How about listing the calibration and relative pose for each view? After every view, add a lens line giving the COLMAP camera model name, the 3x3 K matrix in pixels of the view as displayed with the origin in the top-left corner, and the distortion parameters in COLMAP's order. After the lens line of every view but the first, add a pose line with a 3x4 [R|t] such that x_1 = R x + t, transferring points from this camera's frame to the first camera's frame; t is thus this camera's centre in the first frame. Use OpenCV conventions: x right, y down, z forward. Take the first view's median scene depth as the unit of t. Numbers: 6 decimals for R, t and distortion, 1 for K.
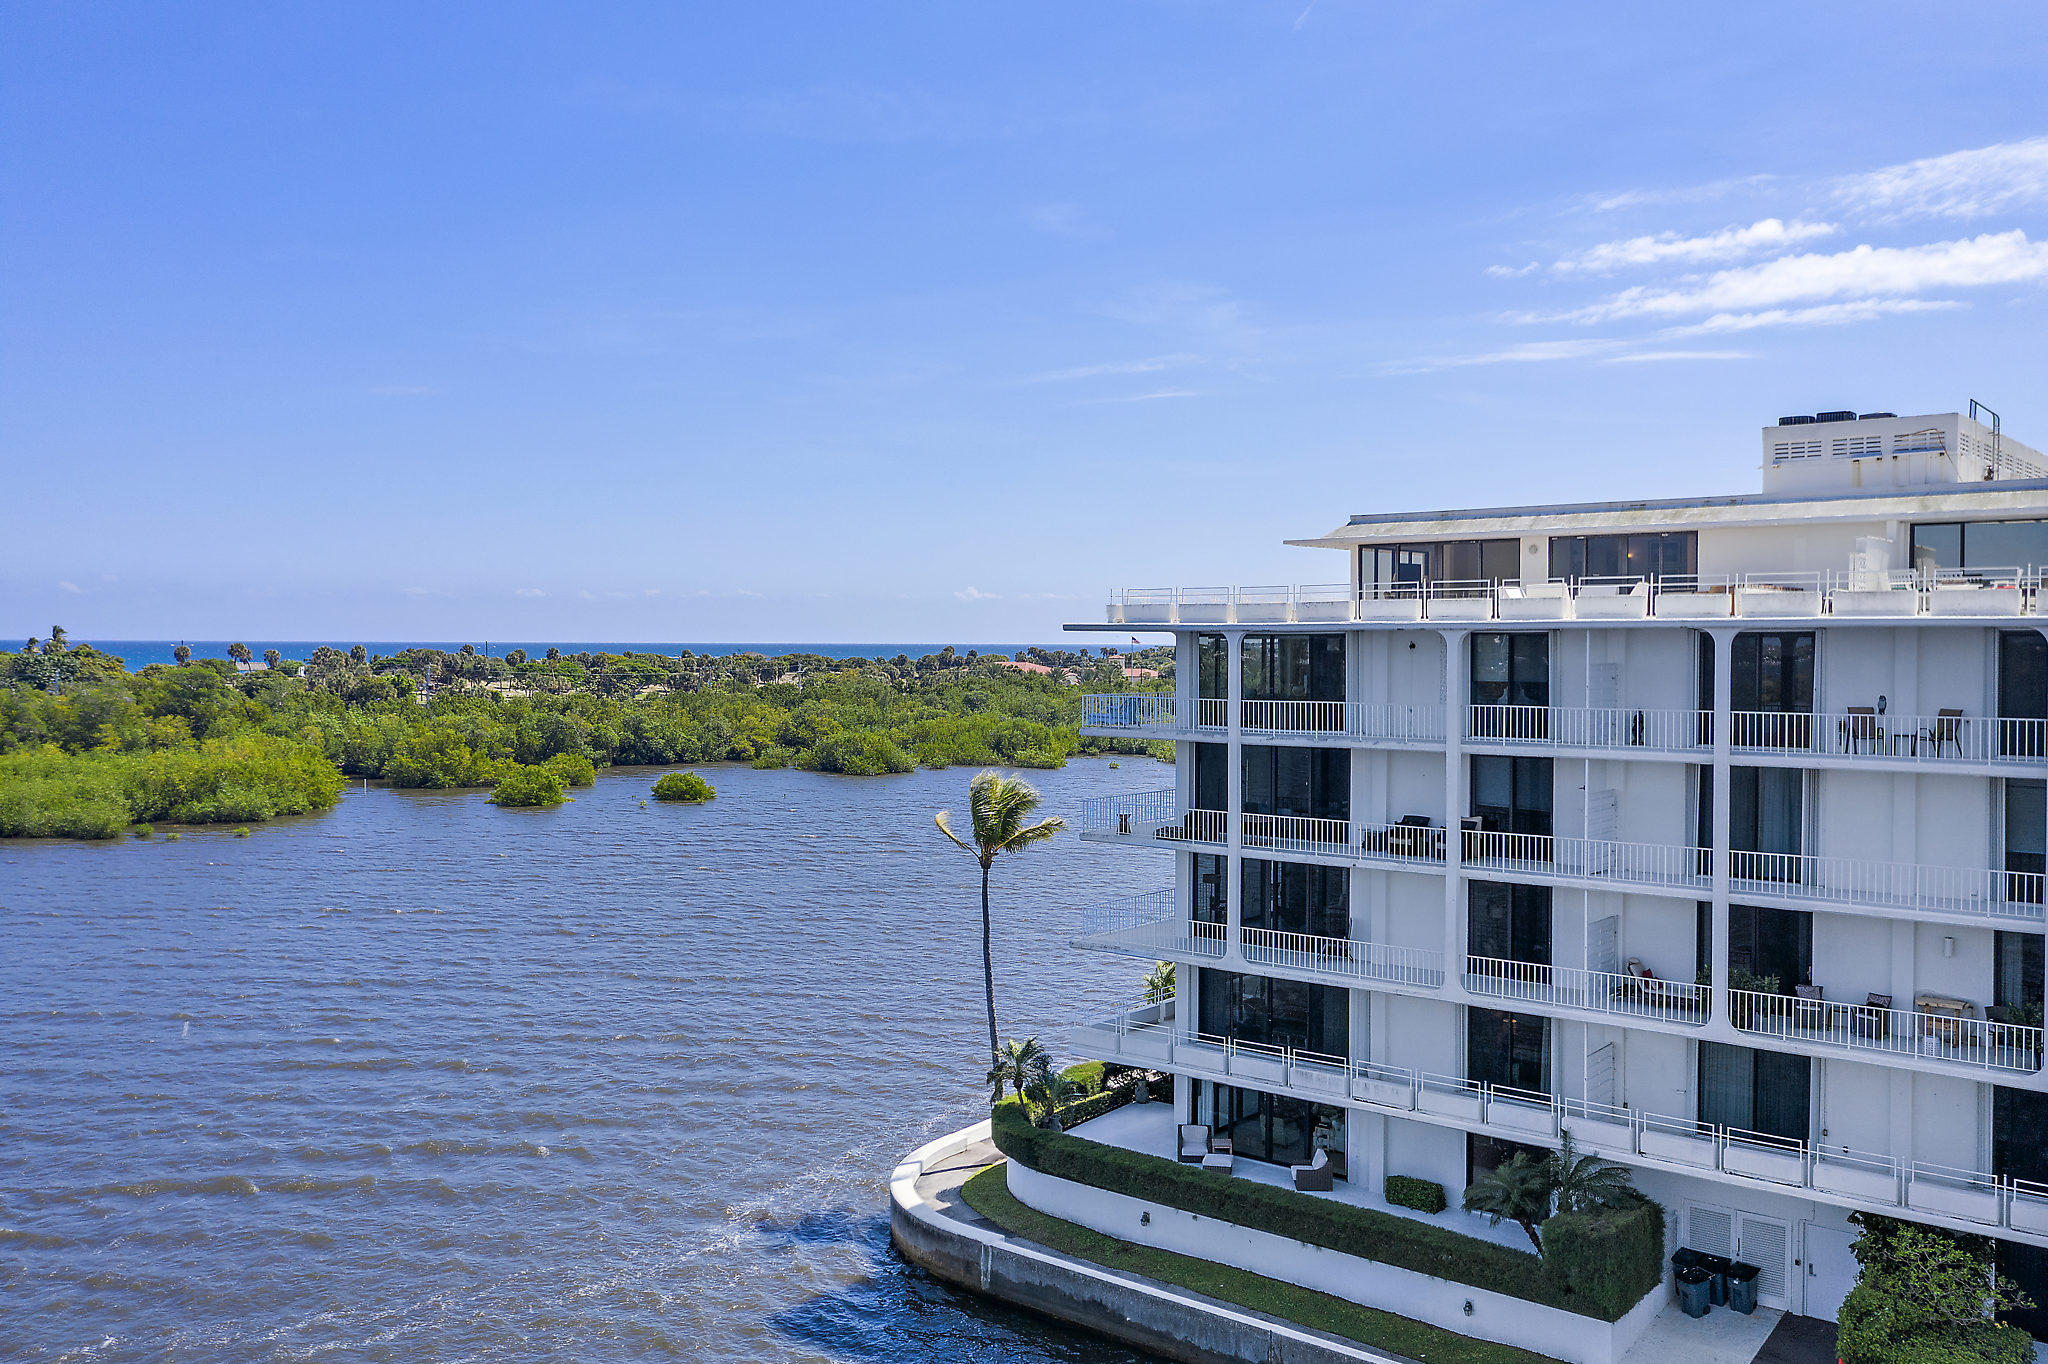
lens RADIAL K [[1670.0, 0, 1024.0], [0, 1670.0, 682.0], [0, 0, 1]] dist [-0.012908, 0.005063]
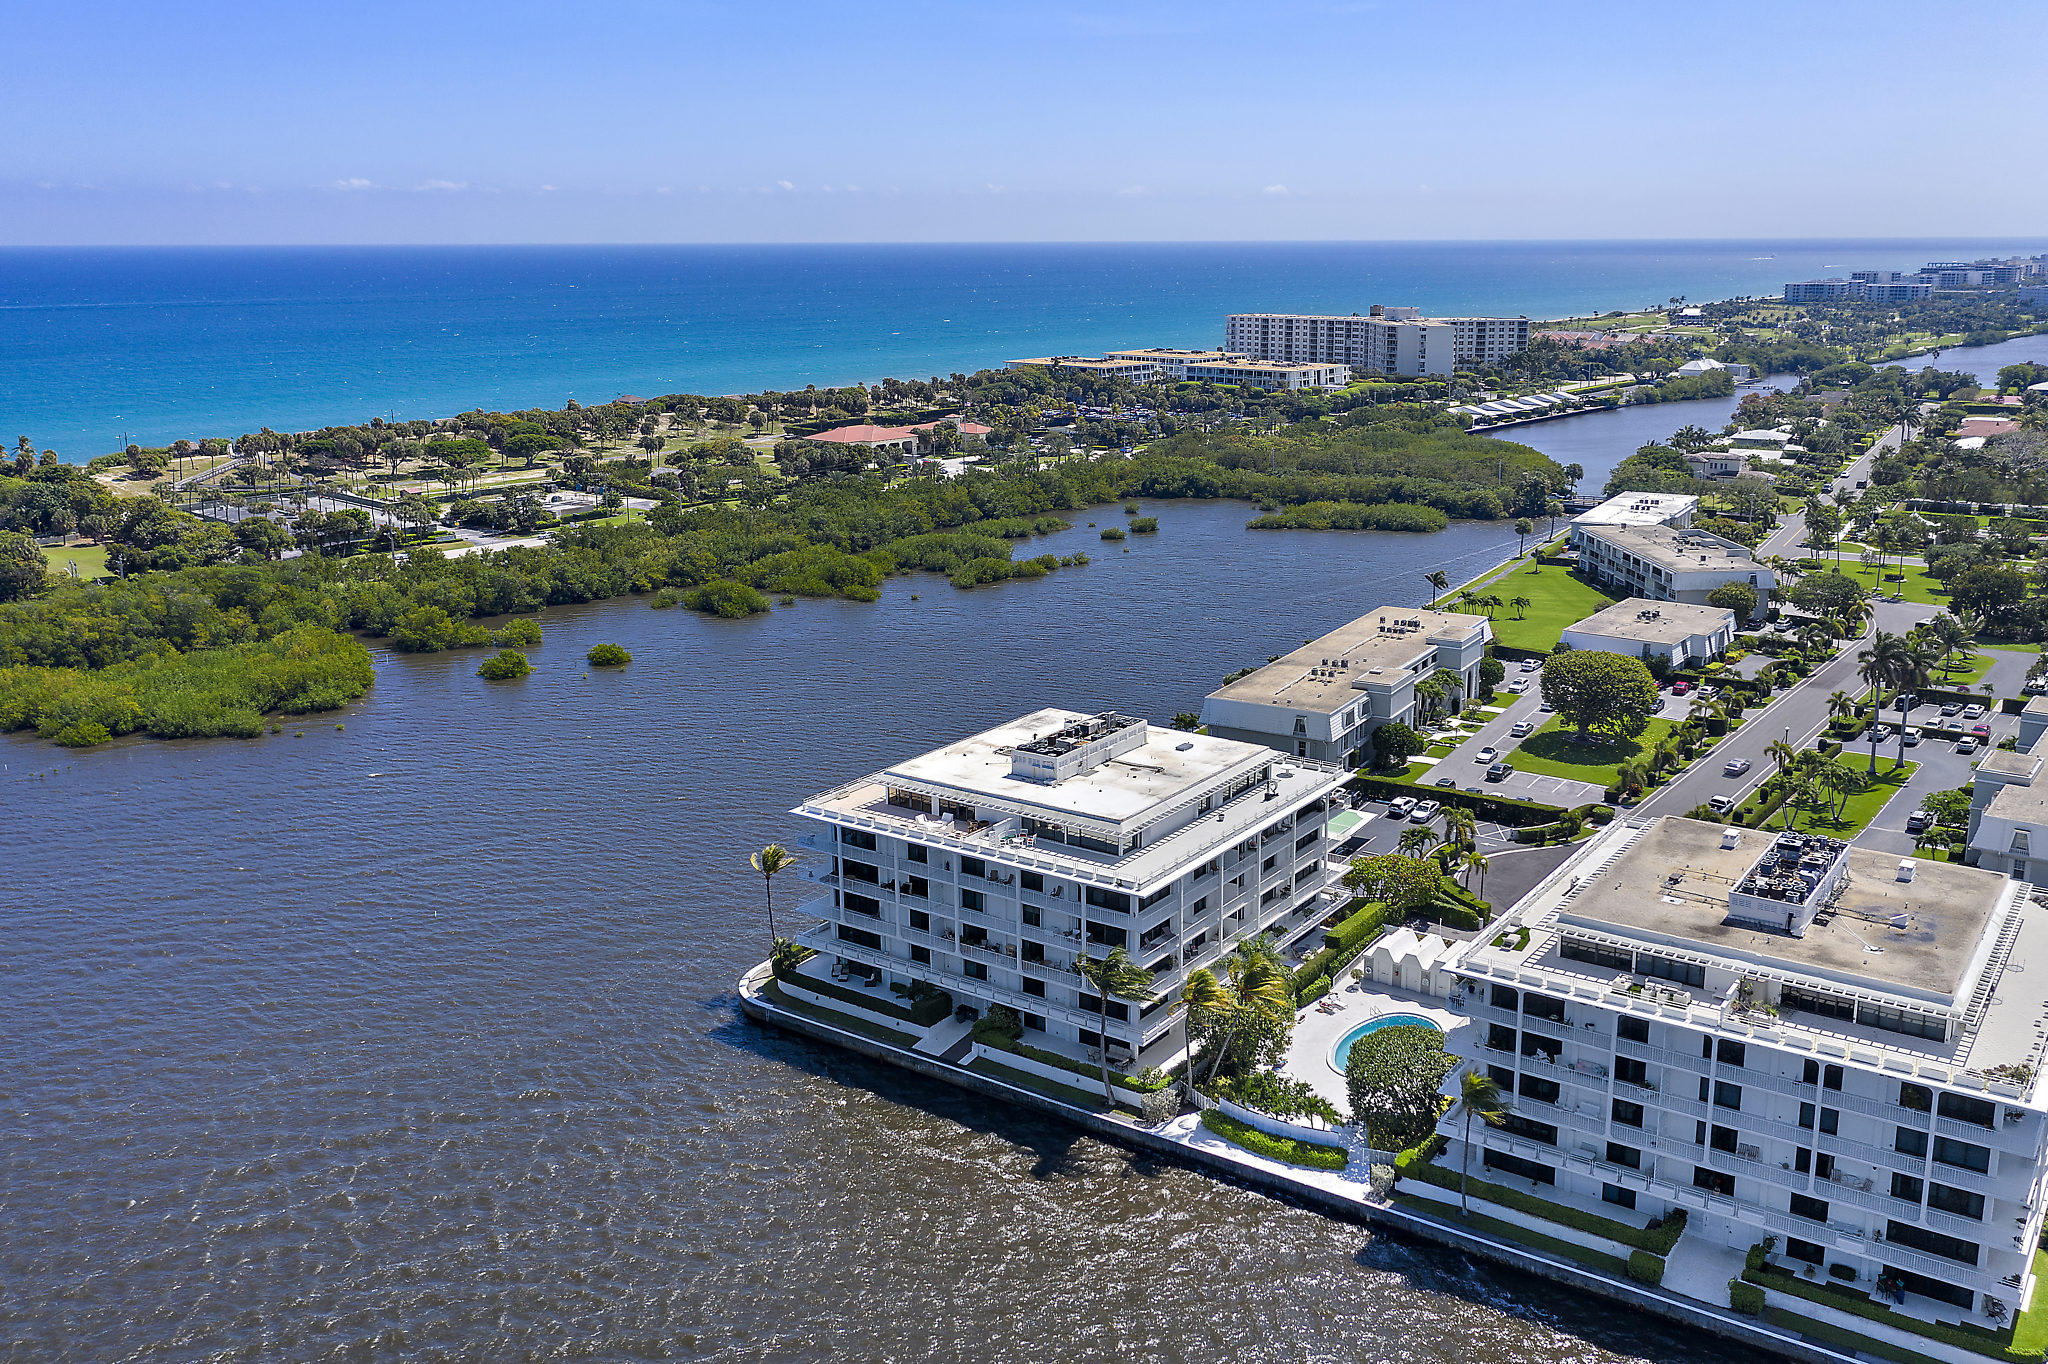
lens RADIAL K [[1711.9, 0, 1099.2], [0, 1711.9, 645.7], [0, 0, 1]] dist [-0.010769, 0.006039]
pose [[0.994062, -0.028666, 0.104969, 0.258146], [0.006539, 0.978669, 0.205337, -0.927689], [-0.108616, -0.203431, 0.973046, -1.937699]]
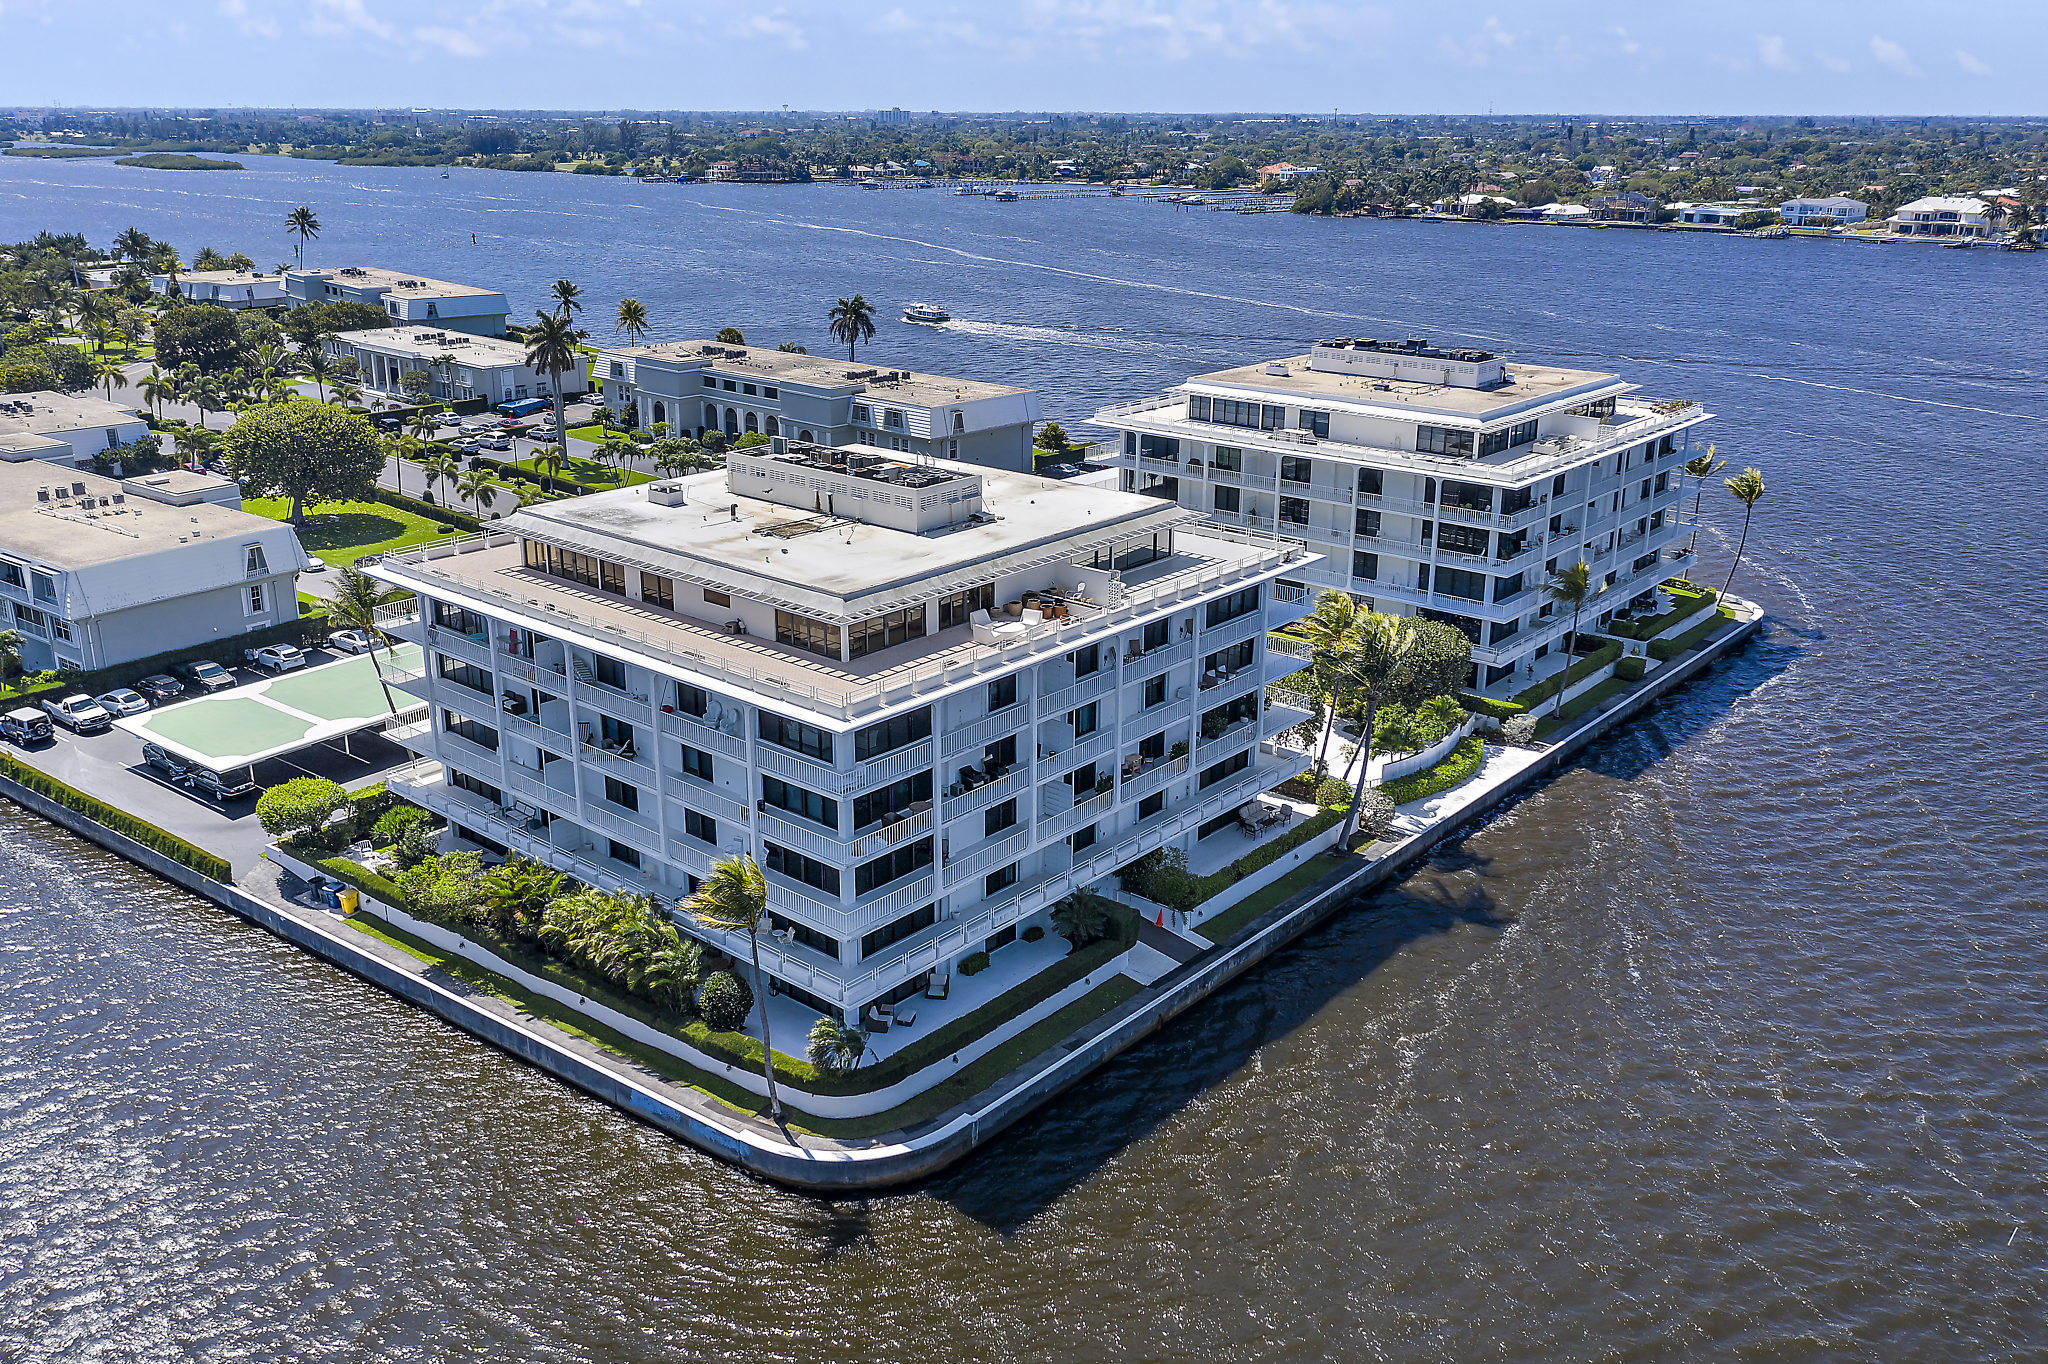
lens RADIAL K [[1670.0, 0, 1024.0], [0, 1670.0, 682.0], [0, 0, 1]] dist [-0.012908, 0.005063]
pose [[0.010996, -0.321888, 0.946714, -1.172812], [0.018329, 0.946677, 0.321663, -0.483644], [-0.999772, 0.013815, 0.016310, 0.798567]]
